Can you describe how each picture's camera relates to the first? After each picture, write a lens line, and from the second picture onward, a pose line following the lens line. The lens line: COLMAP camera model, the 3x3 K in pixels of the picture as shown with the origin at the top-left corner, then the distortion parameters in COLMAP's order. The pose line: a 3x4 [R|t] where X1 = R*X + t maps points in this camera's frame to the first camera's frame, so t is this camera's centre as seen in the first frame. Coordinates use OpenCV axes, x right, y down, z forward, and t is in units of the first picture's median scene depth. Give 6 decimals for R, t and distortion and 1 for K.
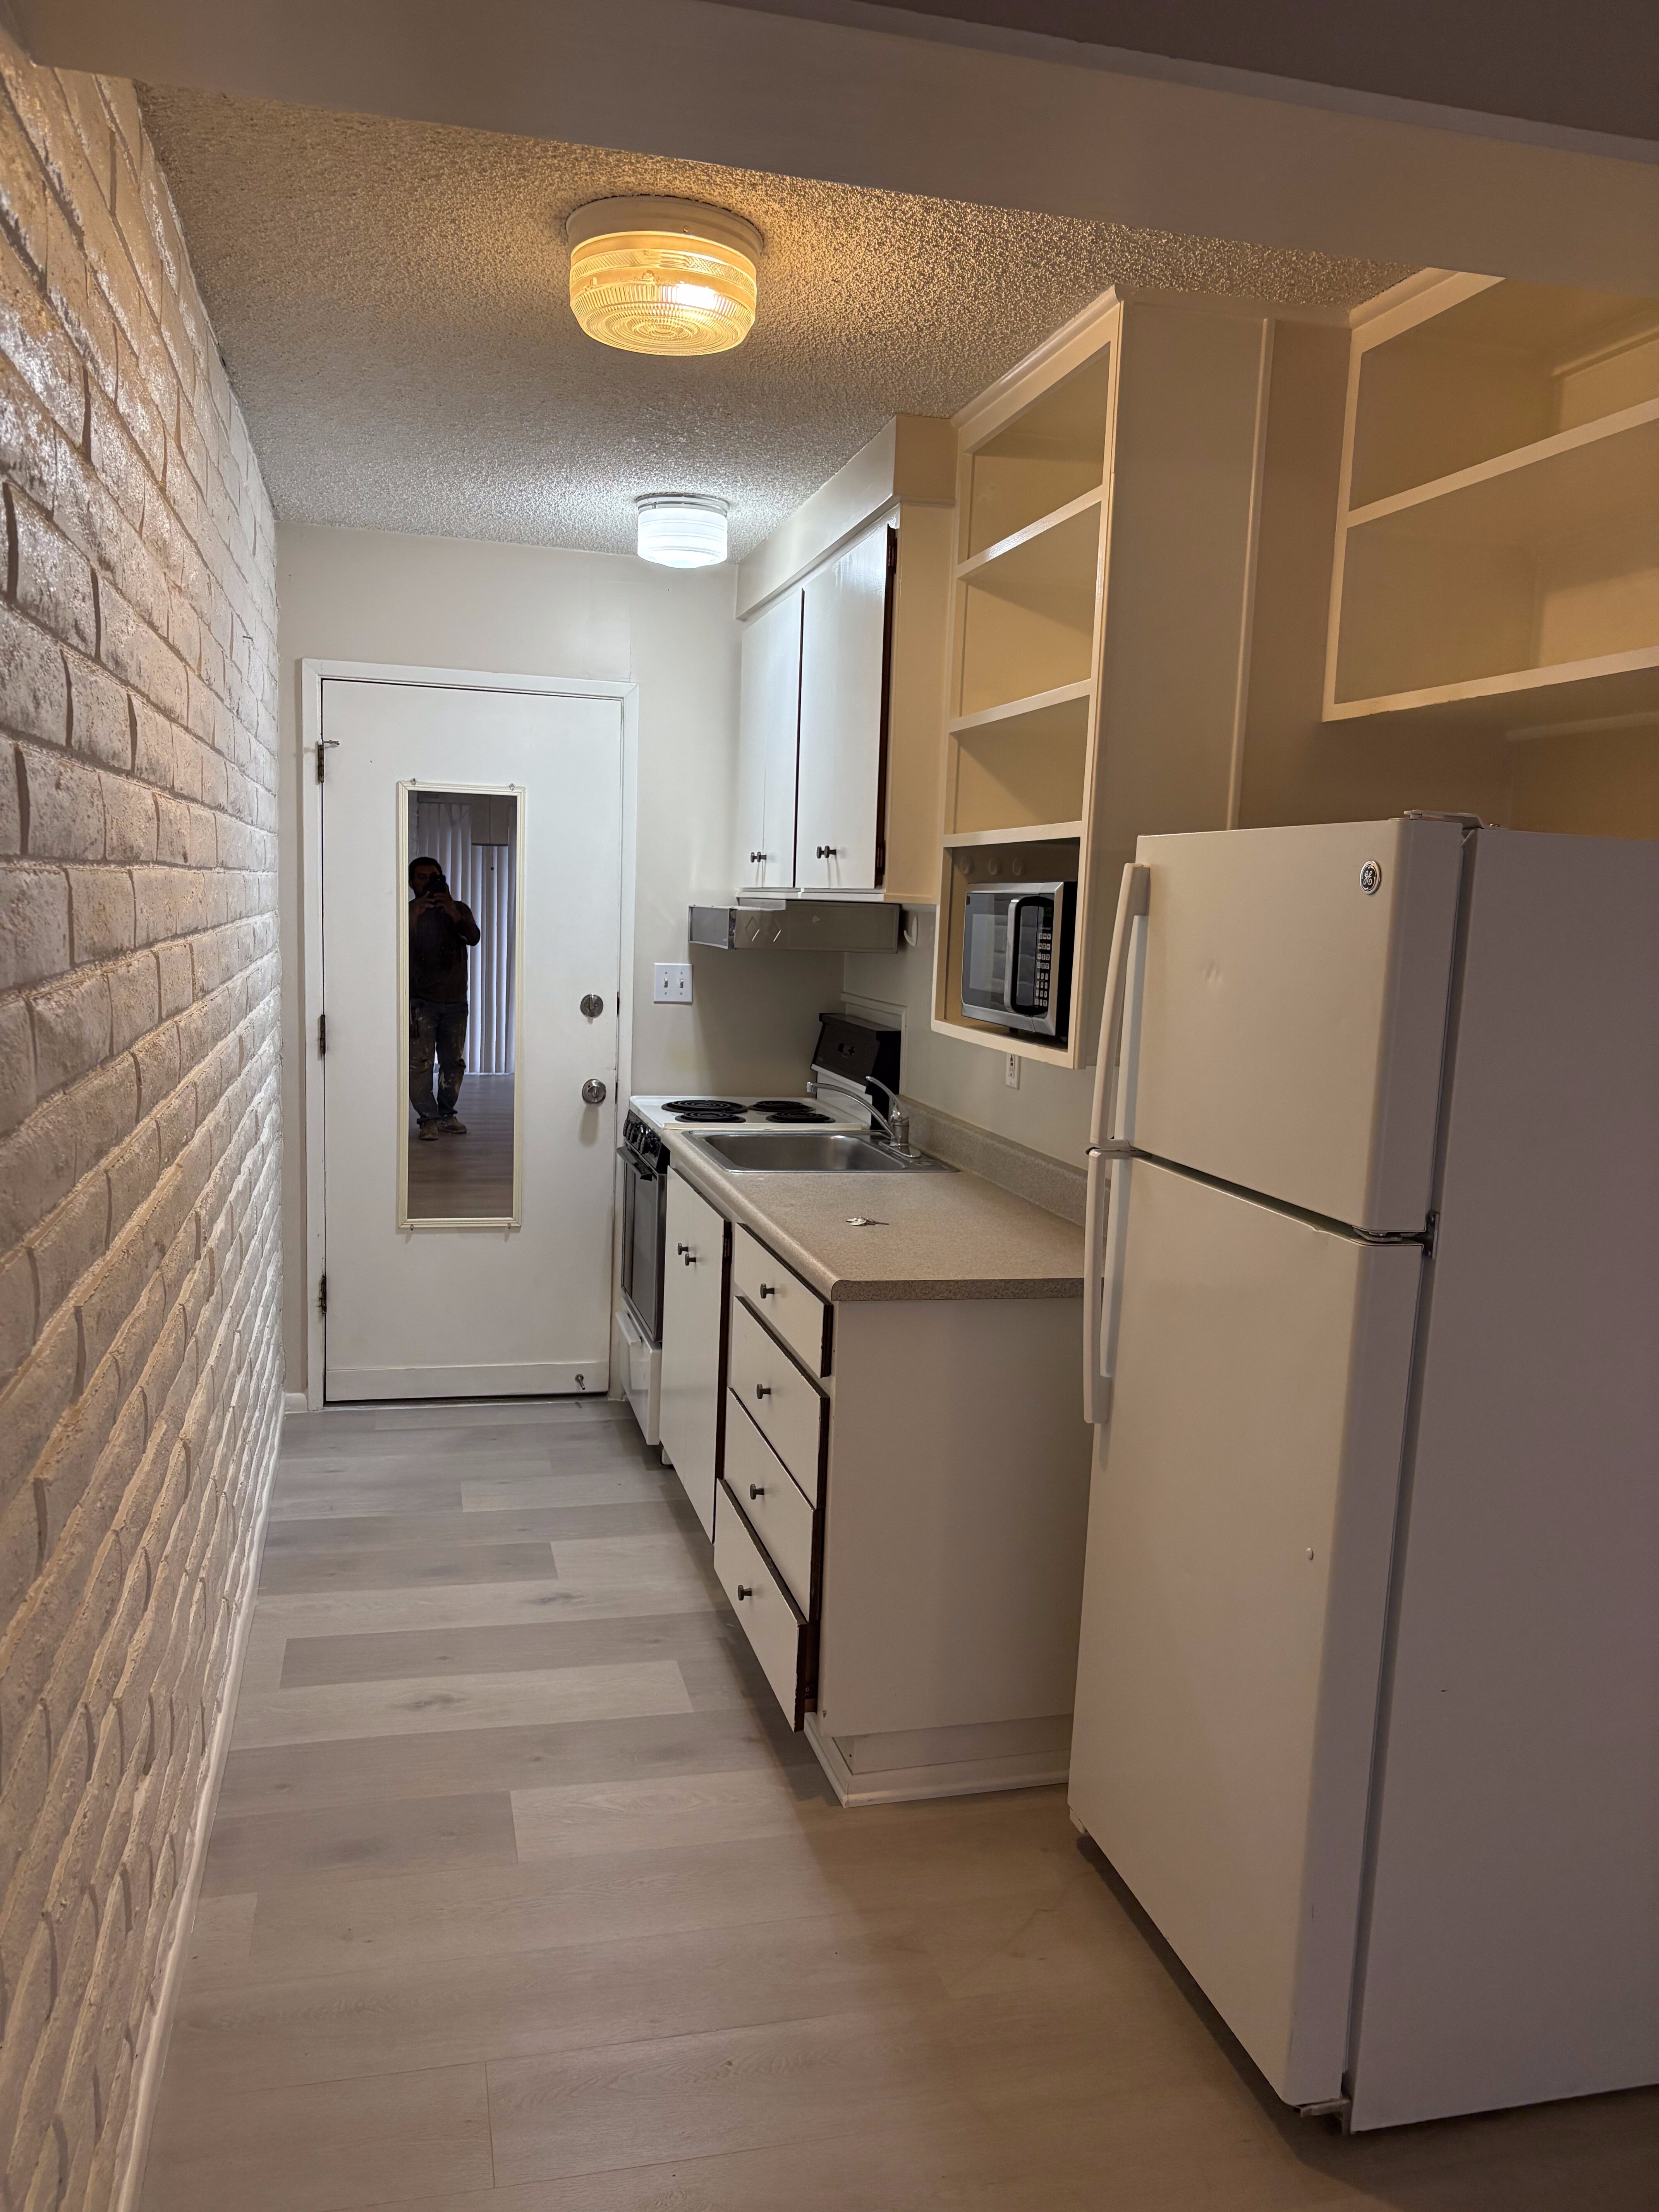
lens RADIAL K [[1686.4, 0, 841.6], [0, 1686.4, 1109.7], [0, 0, 1]] dist [0.049201, -0.053008]
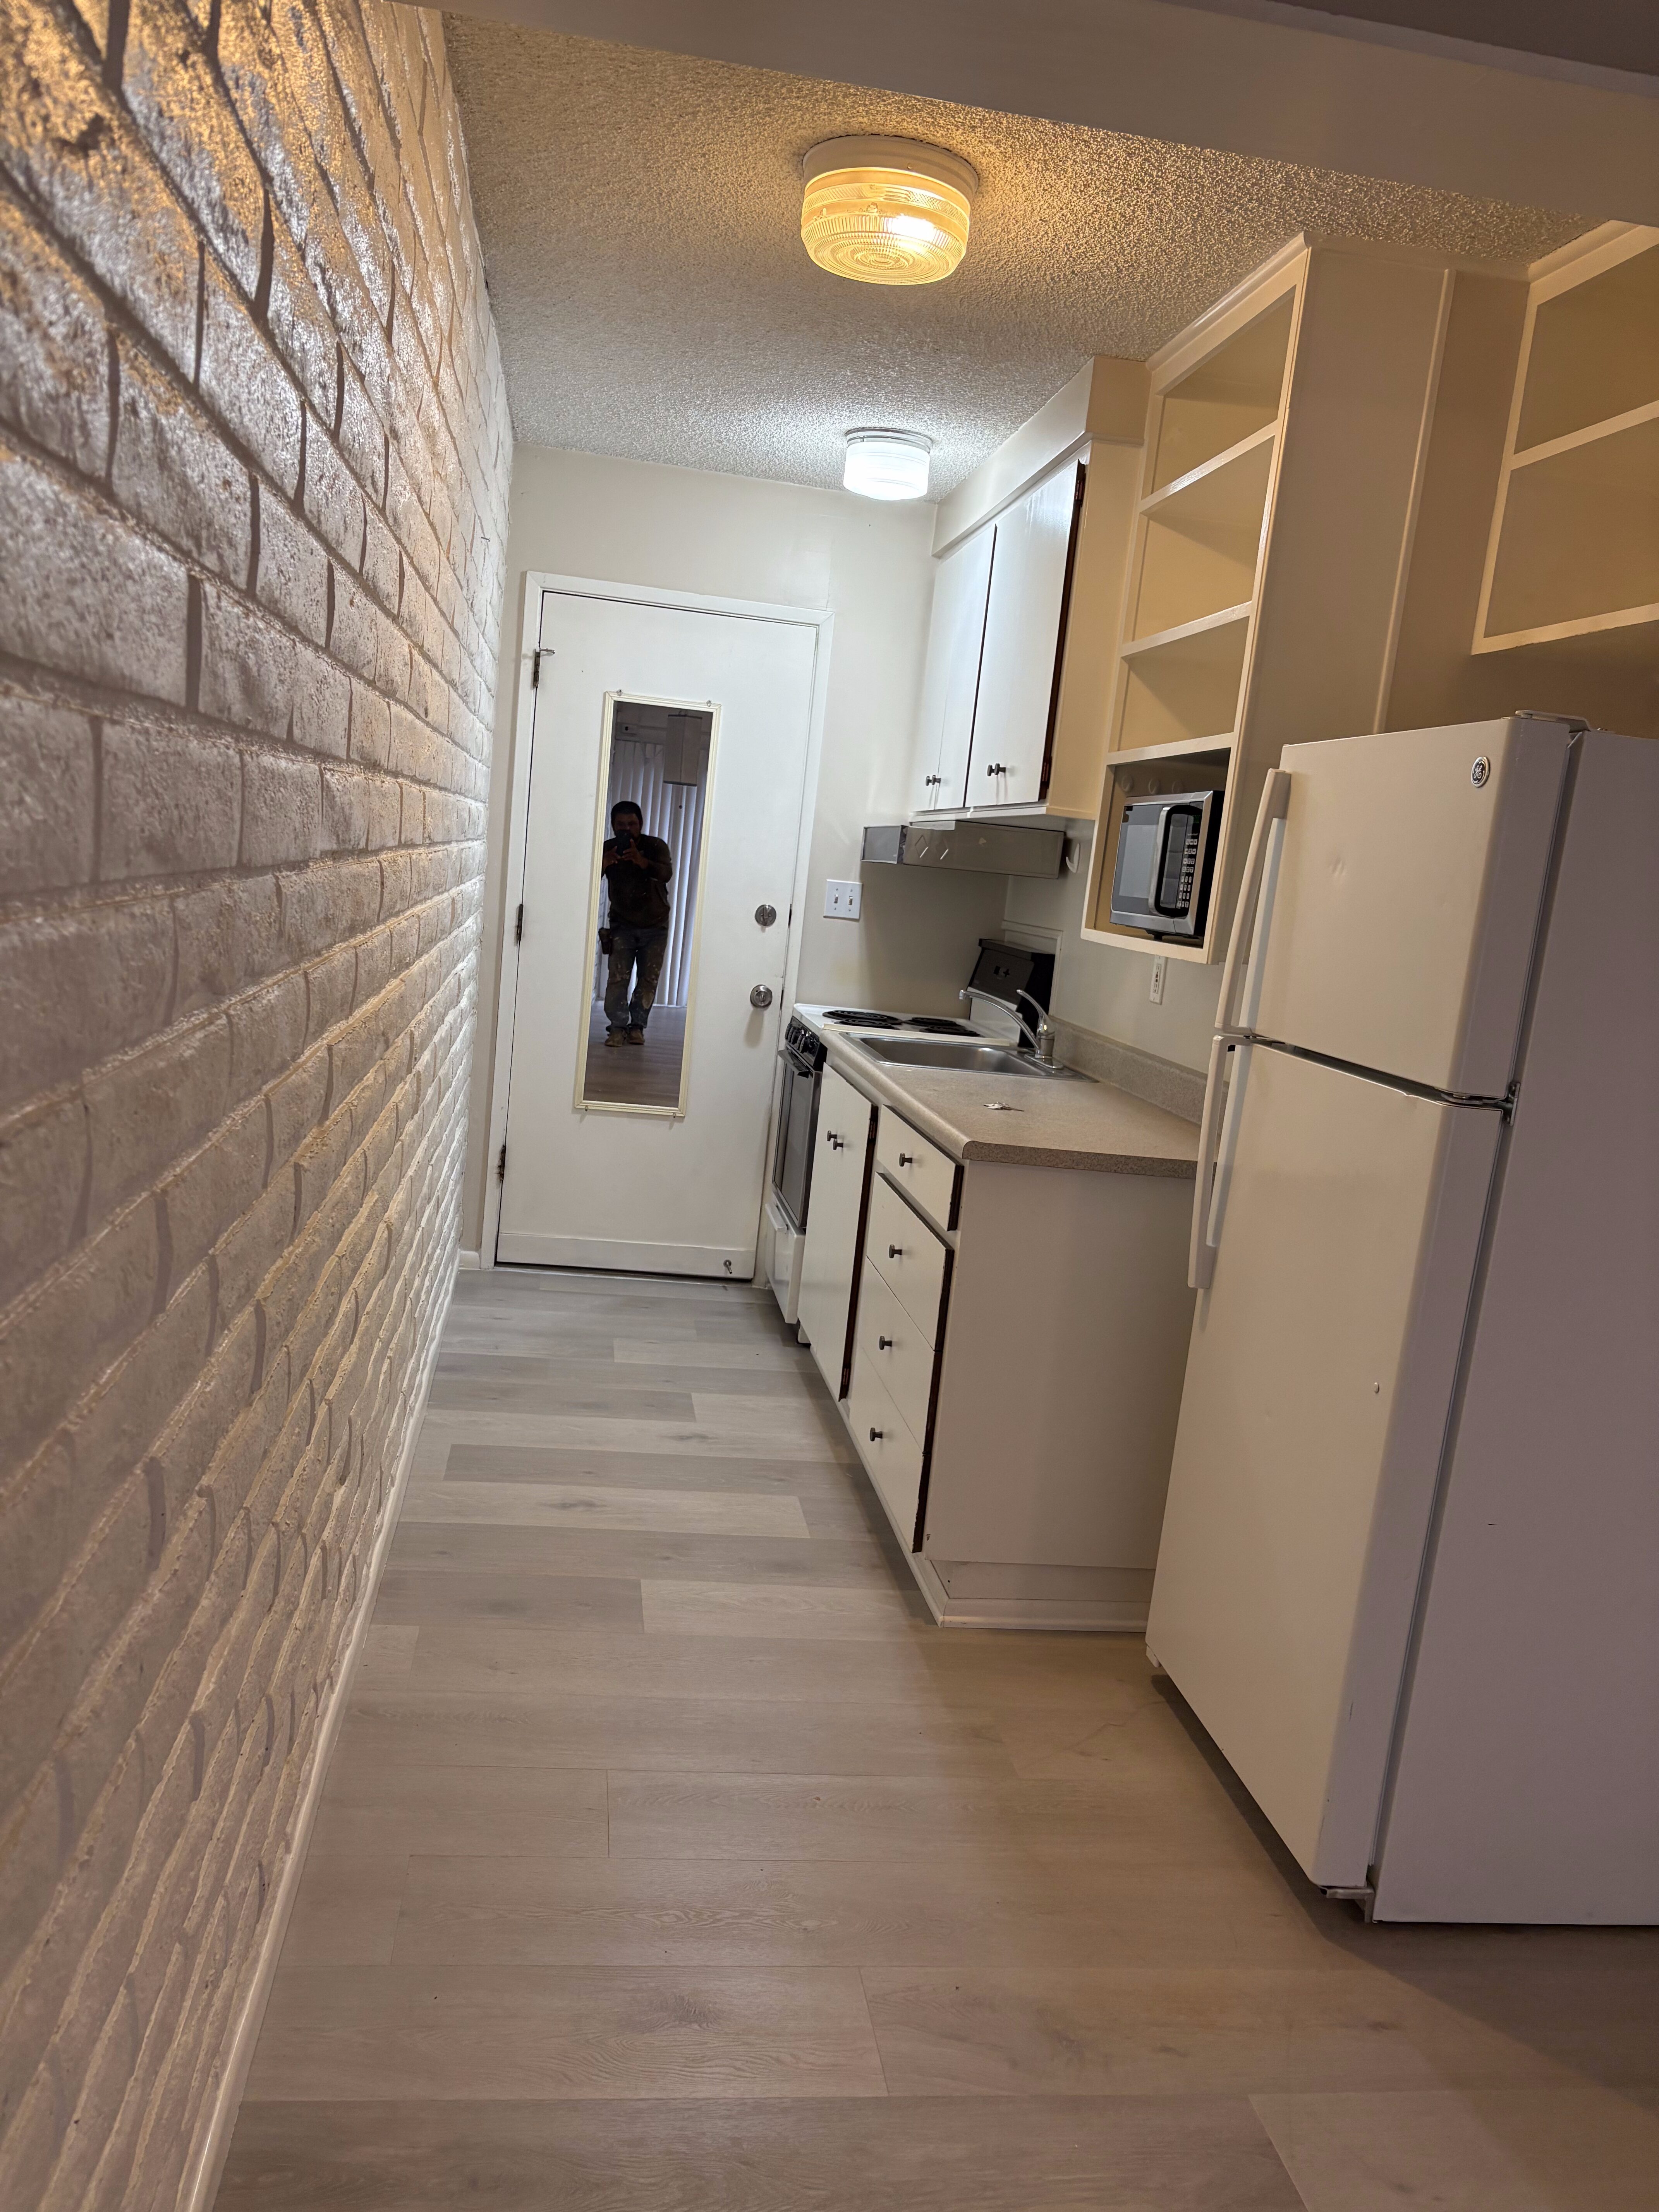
lens RADIAL K [[1686.4, 0, 840.0], [0, 1686.4, 1101.0], [0, 0, 1]] dist [0.049201, -0.053008]
pose [[0.992200, 0.080579, -0.095116, 0.015623], [-0.079628, 0.996730, 0.013763, 0.067013], [0.095914, -0.006082, 0.995371, -0.097064]]
